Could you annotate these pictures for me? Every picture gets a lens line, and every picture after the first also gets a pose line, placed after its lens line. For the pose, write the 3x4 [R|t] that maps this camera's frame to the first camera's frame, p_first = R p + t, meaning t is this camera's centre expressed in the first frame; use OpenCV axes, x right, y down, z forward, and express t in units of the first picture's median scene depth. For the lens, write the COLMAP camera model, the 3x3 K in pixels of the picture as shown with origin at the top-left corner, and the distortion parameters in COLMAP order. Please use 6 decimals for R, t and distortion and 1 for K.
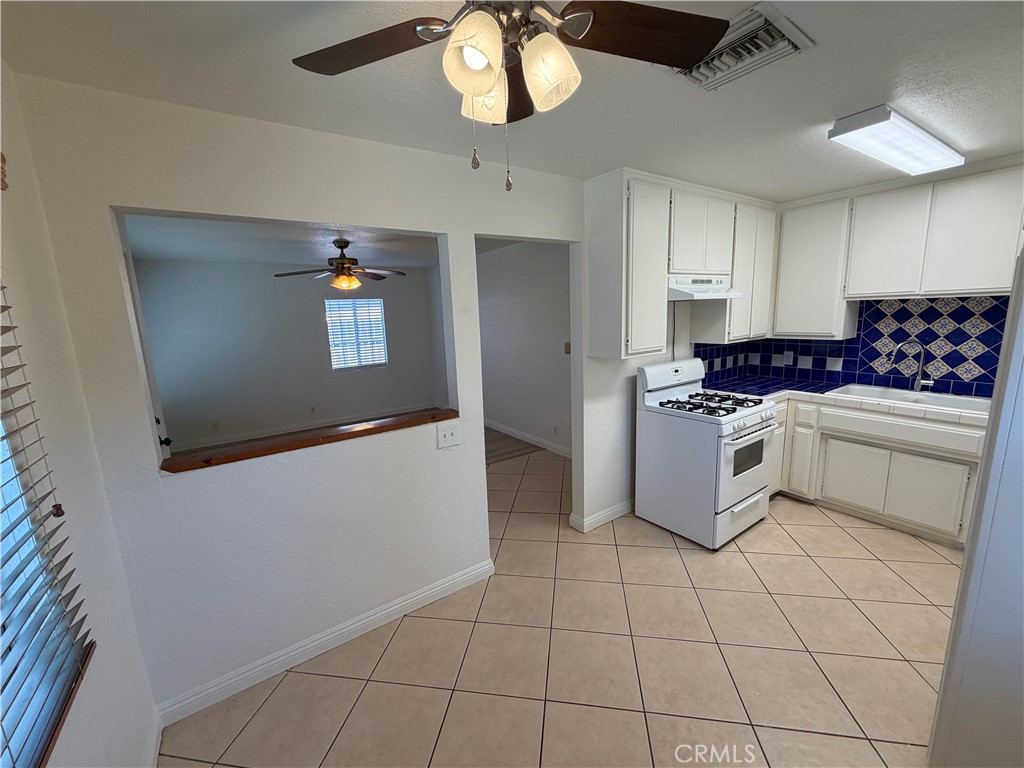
lens RADIAL K [[408.6, 0, 509.7], [0, 408.6, 383.8], [0, 0, 1]] dist [-0.001067, 0.001237]
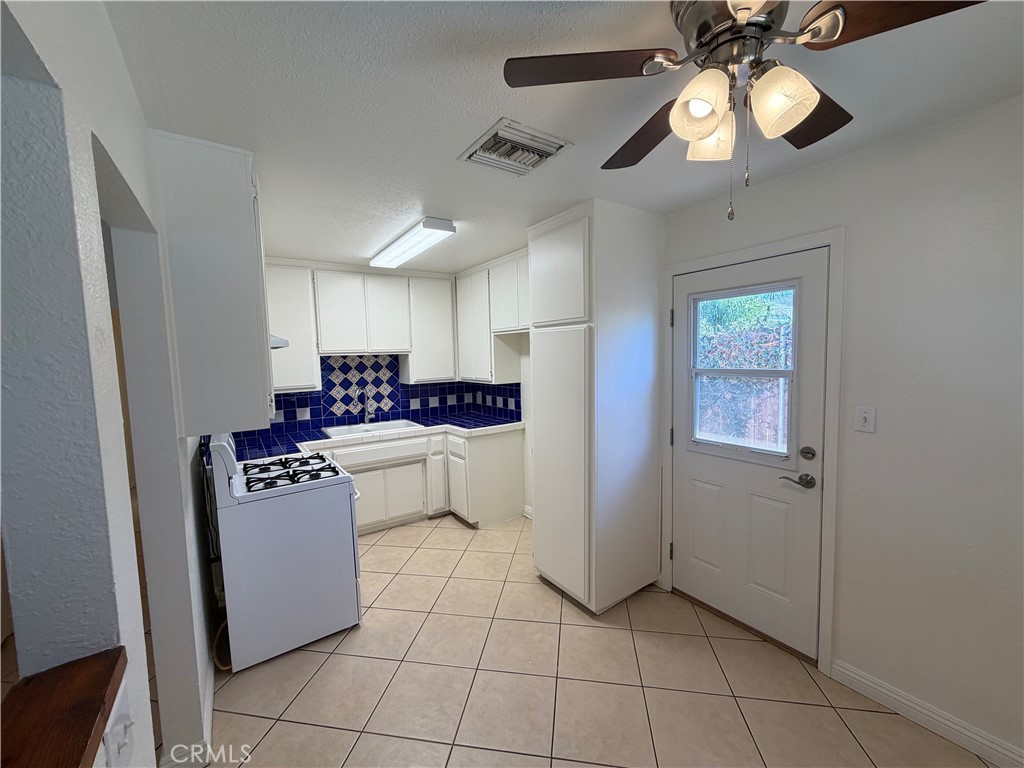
lens RADIAL K [[408.6, 0, 509.7], [0, 408.6, 383.8], [0, 0, 1]] dist [-0.001067, 0.001237]
pose [[0.014185, -0.043653, 0.998946, -0.317175], [0.198524, 0.979281, 0.039975, -0.068093], [-0.979993, 0.197747, 0.022557, 0.470087]]
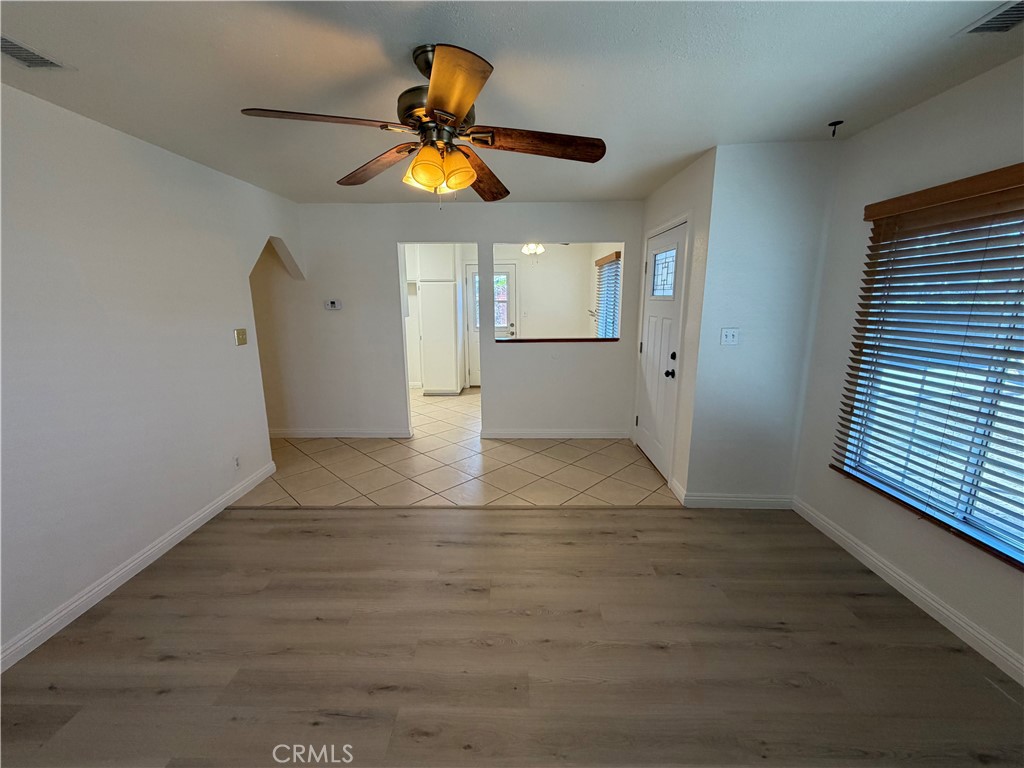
lens RADIAL K [[408.6, 0, 509.7], [0, 408.6, 383.8], [0, 0, 1]] dist [-0.001067, 0.001237]
pose [[-0.814234, -0.076863, 0.575426, -0.951493], [0.136157, 0.938265, 0.317994, -0.246299], [-0.564344, 0.337270, -0.753502, 1.822048]]
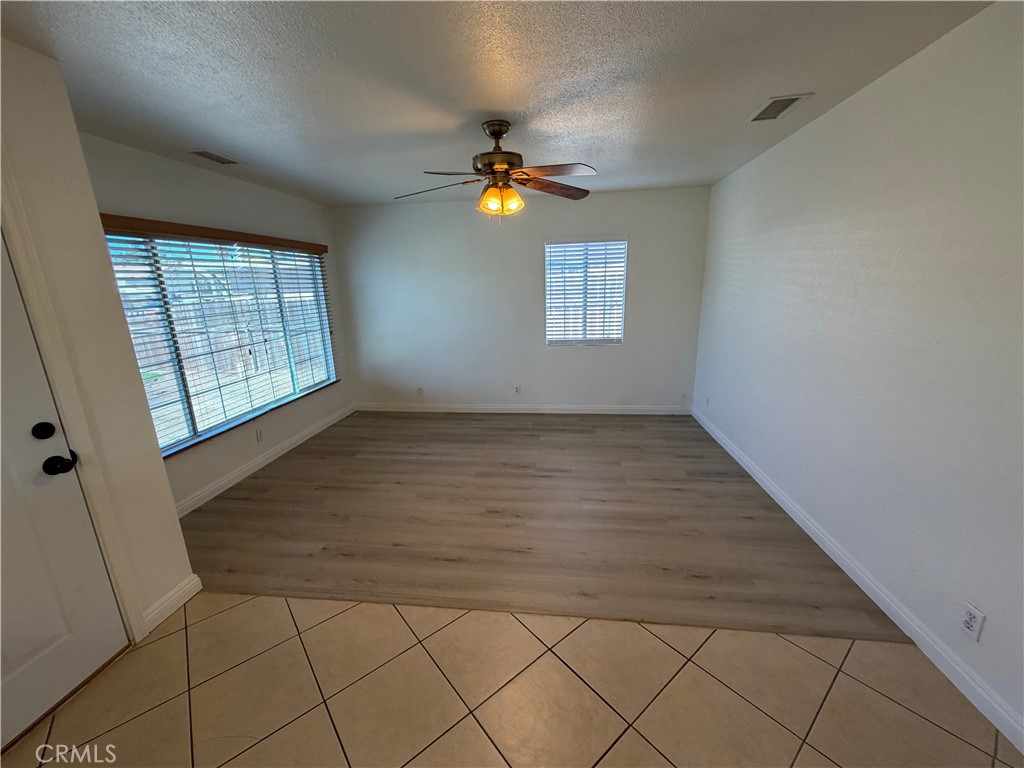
lens RADIAL K [[408.6, 0, 509.7], [0, 408.6, 383.8], [0, 0, 1]] dist [-0.001067, 0.001237]
pose [[0.746988, 0.177129, -0.640808, 0.019922], [-0.112937, 0.983654, 0.140247, -0.113358], [0.655175, -0.032392, 0.754782, 0.796772]]
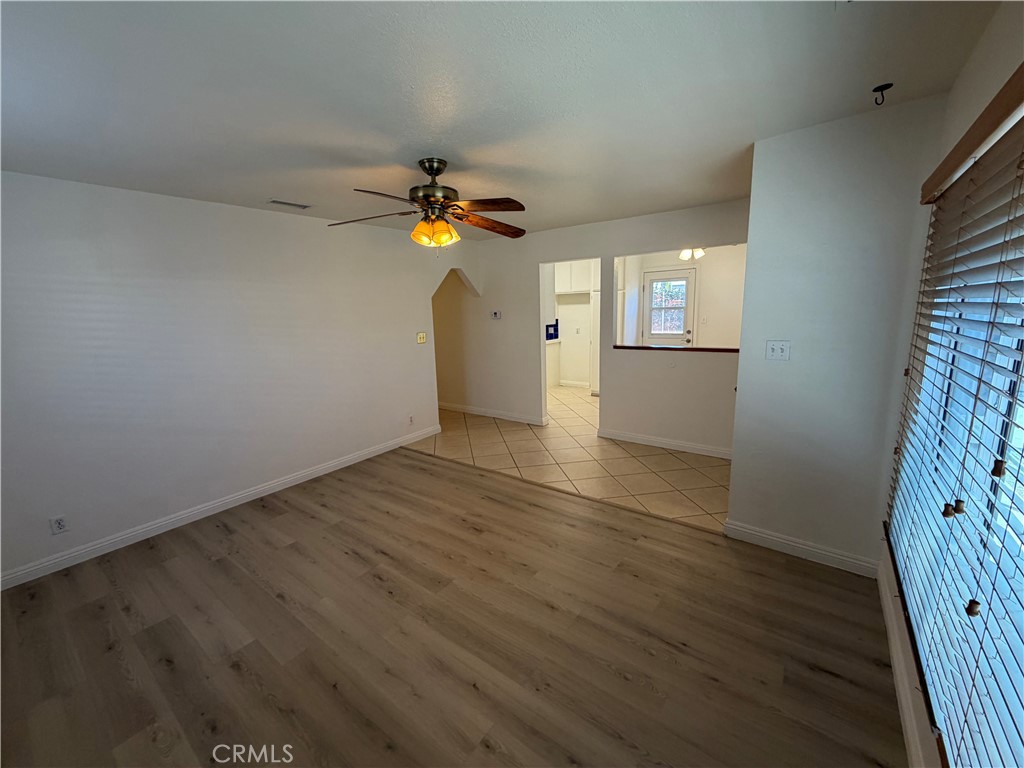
lens RADIAL K [[408.6, 0, 509.7], [0, 408.6, 383.8], [0, 0, 1]] dist [-0.001067, 0.001237]
pose [[-0.314684, -0.126418, 0.940741, -1.395813], [0.206638, 0.958197, 0.197885, -0.193287], [-0.926431, 0.256664, -0.275406, 1.550426]]
